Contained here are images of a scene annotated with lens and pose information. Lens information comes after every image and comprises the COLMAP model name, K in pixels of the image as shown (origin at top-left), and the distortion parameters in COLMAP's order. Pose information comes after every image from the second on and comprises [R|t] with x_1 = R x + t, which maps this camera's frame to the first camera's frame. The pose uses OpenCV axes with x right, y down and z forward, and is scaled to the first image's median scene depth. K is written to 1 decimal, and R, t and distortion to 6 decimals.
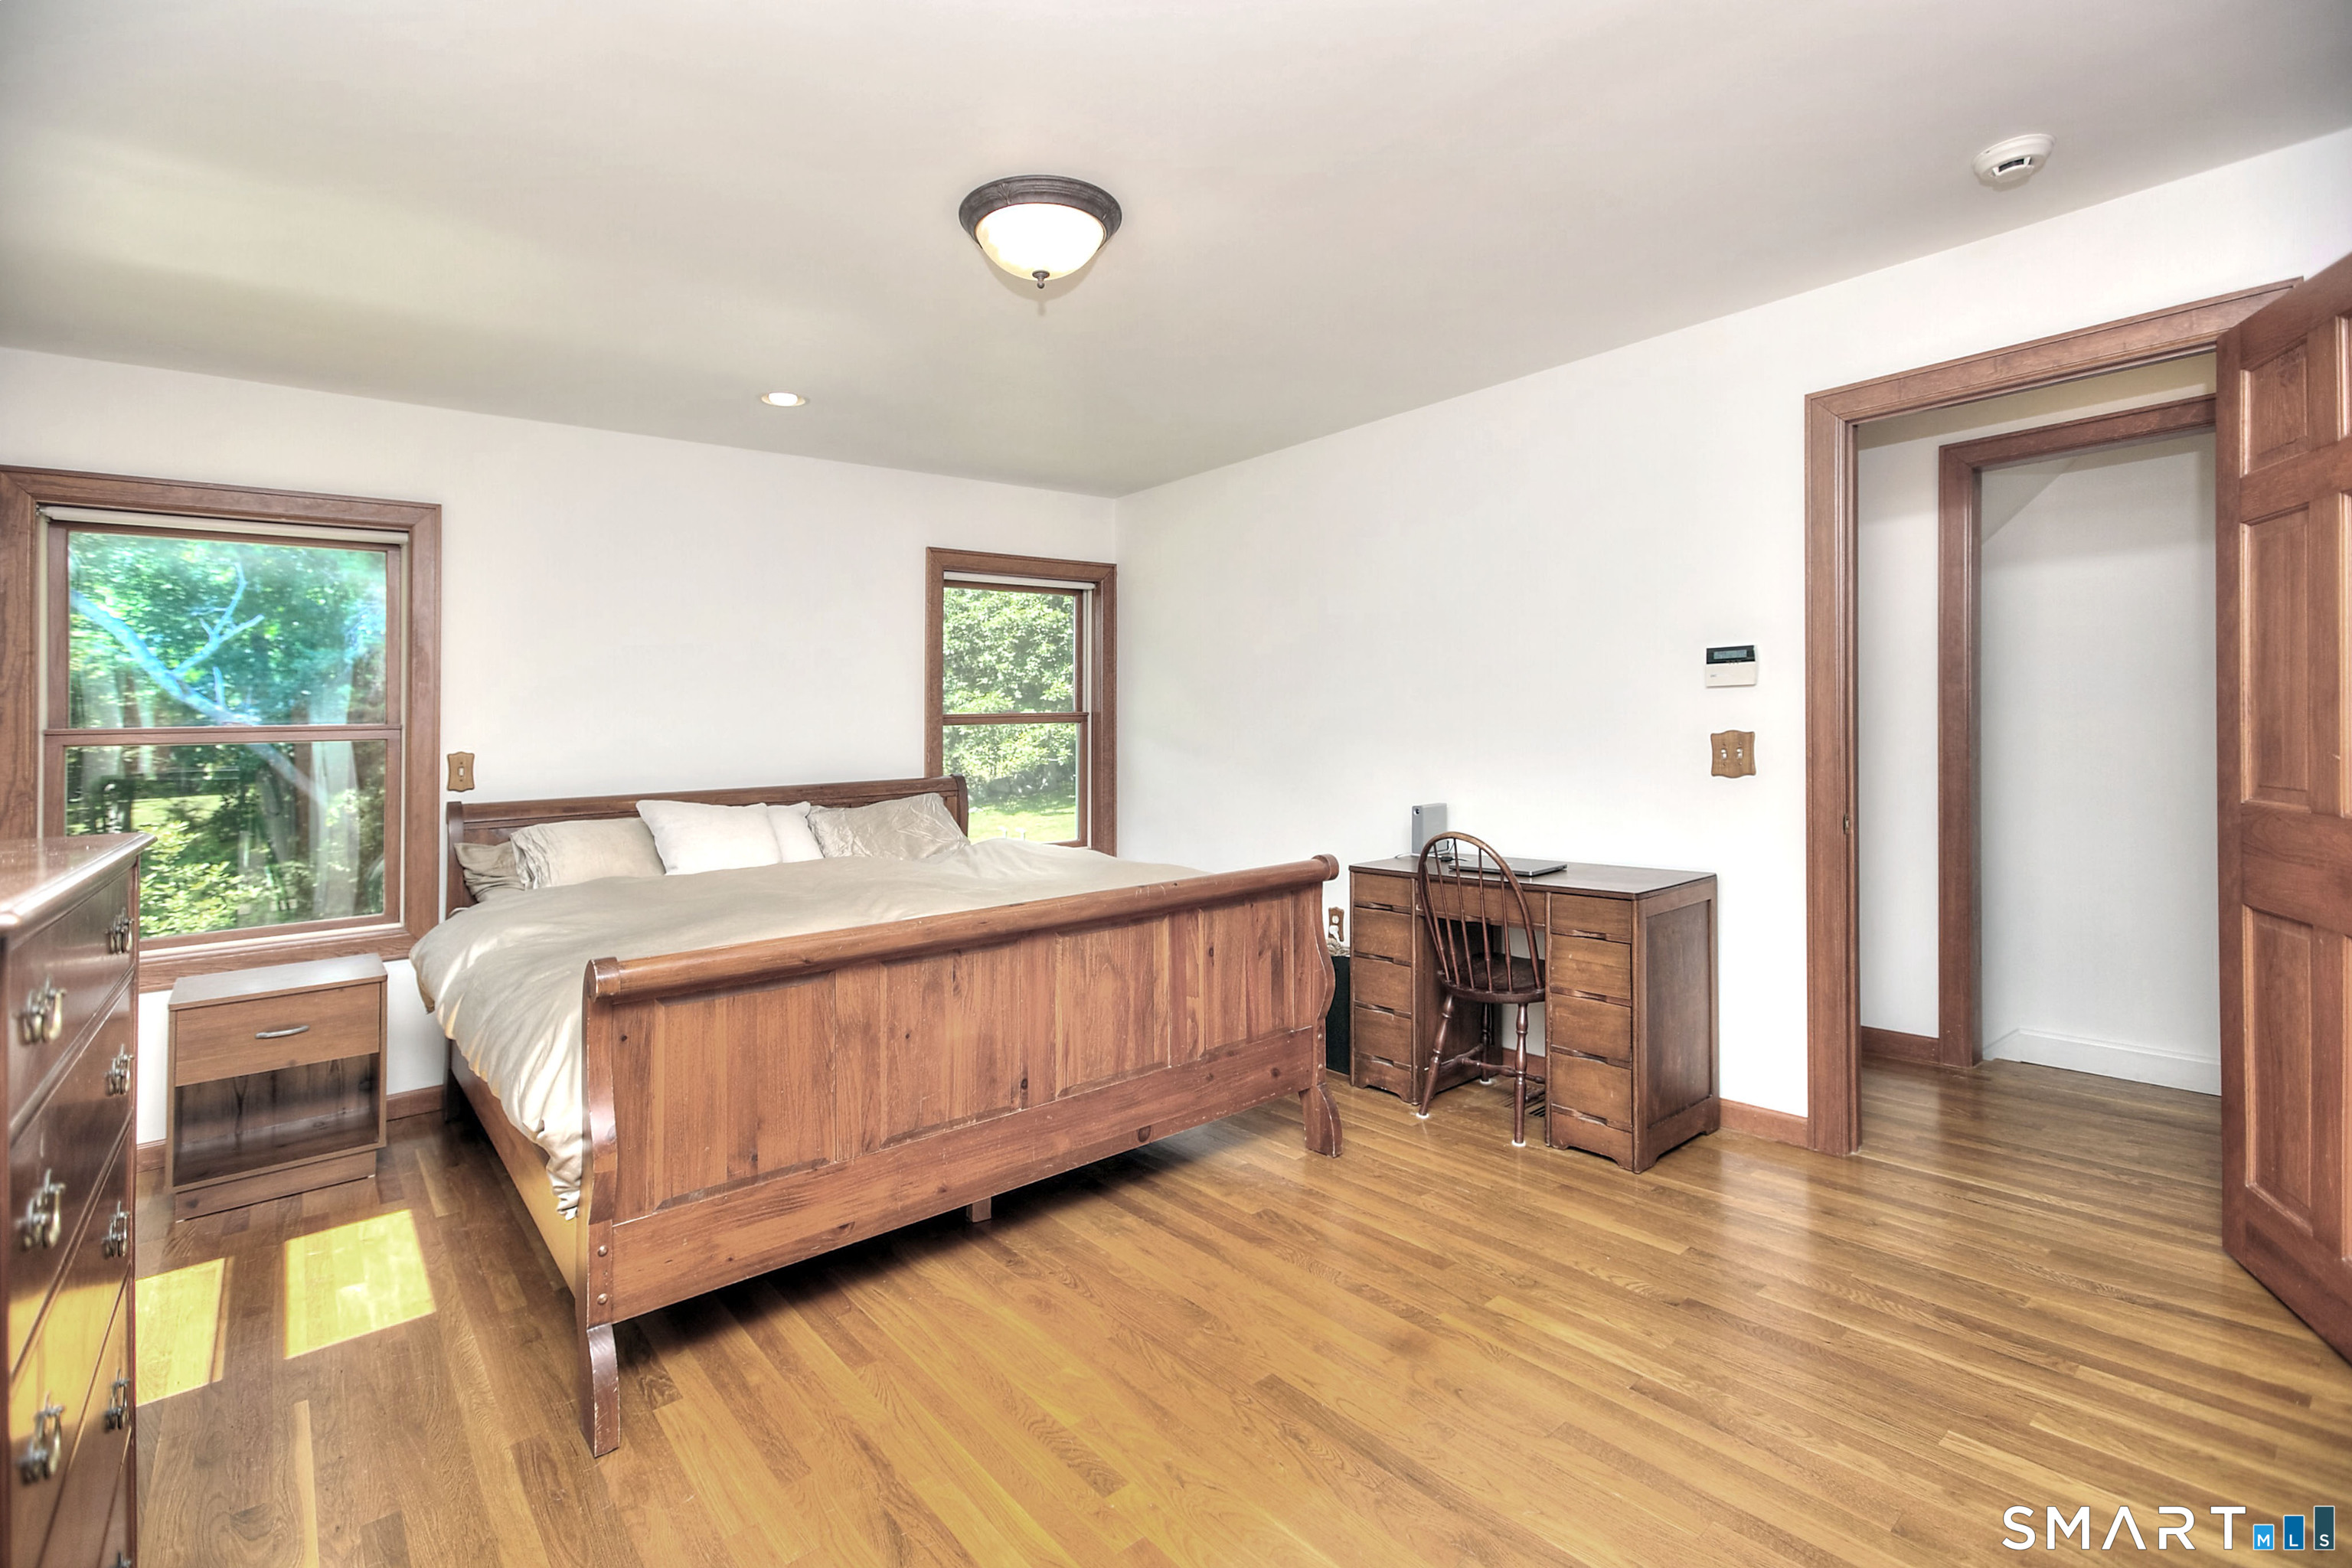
lens RADIAL K [[1087.2, 0, 1181.2], [0, 1087.2, 763.2], [0, 0, 1]] dist [-0.023300, 0.013561]
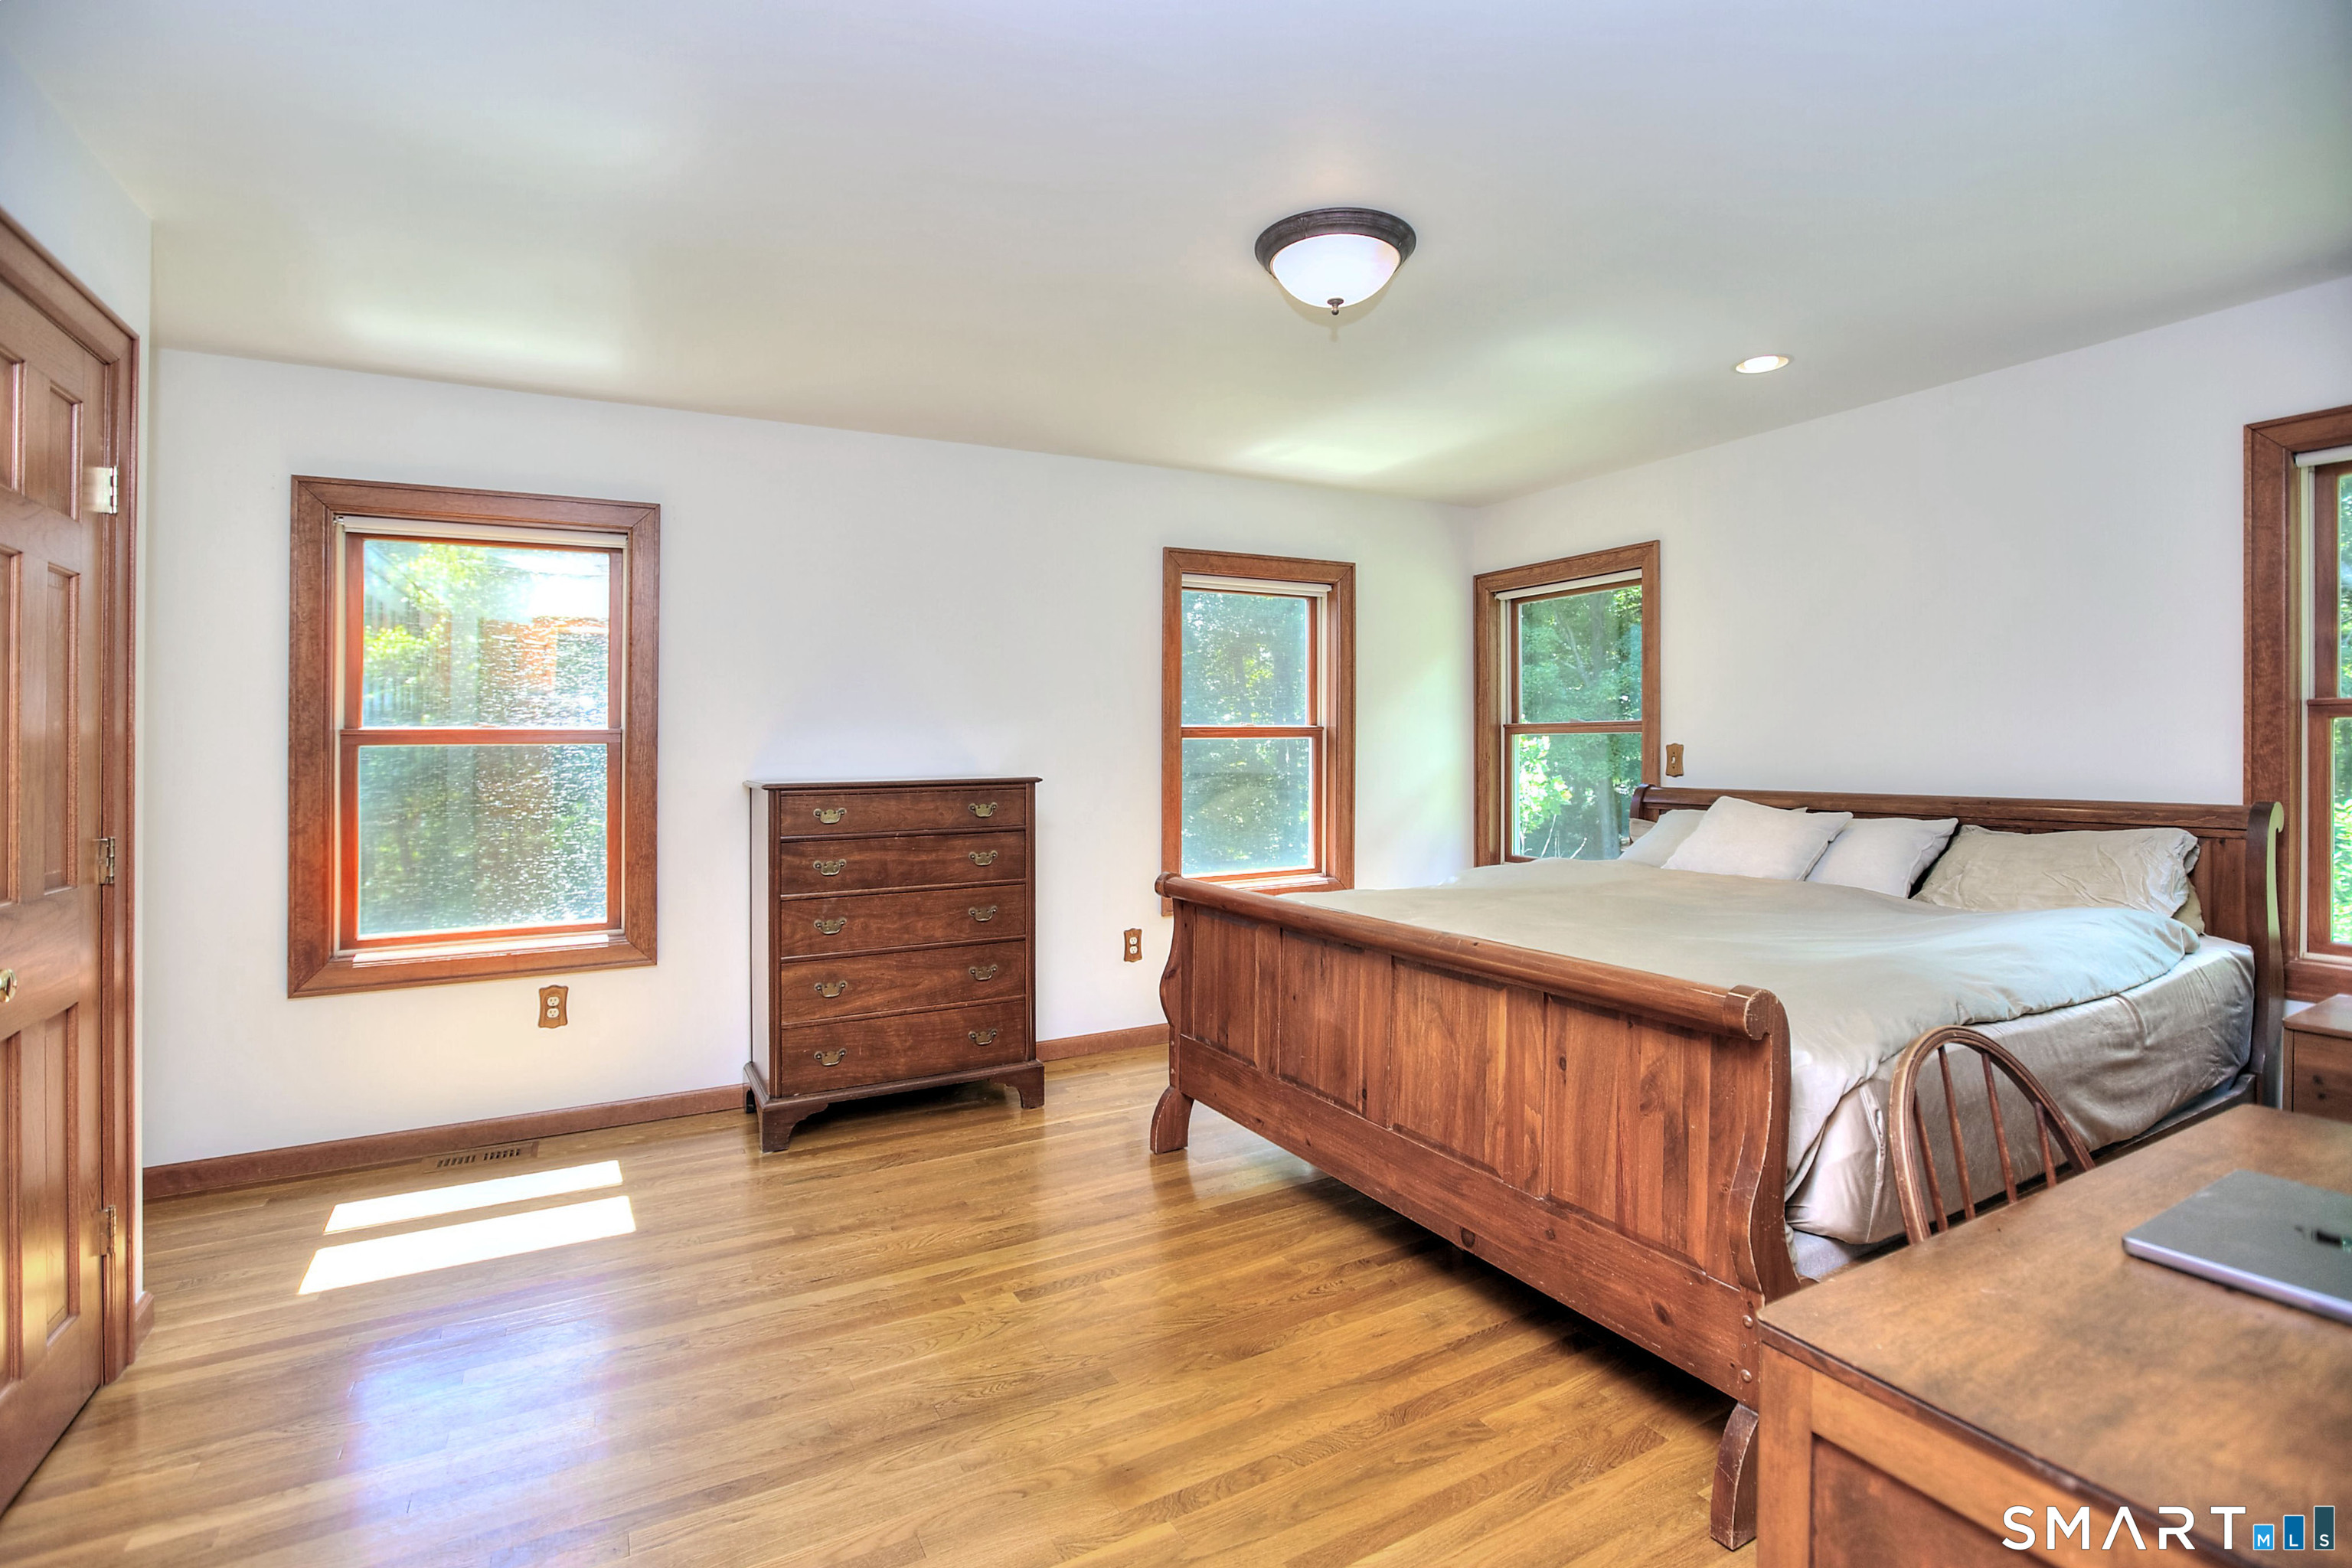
lens RADIAL K [[1087.2, 0, 1181.2], [0, 1087.2, 763.2], [0, 0, 1]] dist [-0.023300, 0.013561]
pose [[-0.189951, 0.045002, -0.980762, 0.825086], [-0.015357, 0.998691, 0.048799, -0.053587], [0.981673, 0.024331, -0.189011, 0.976843]]
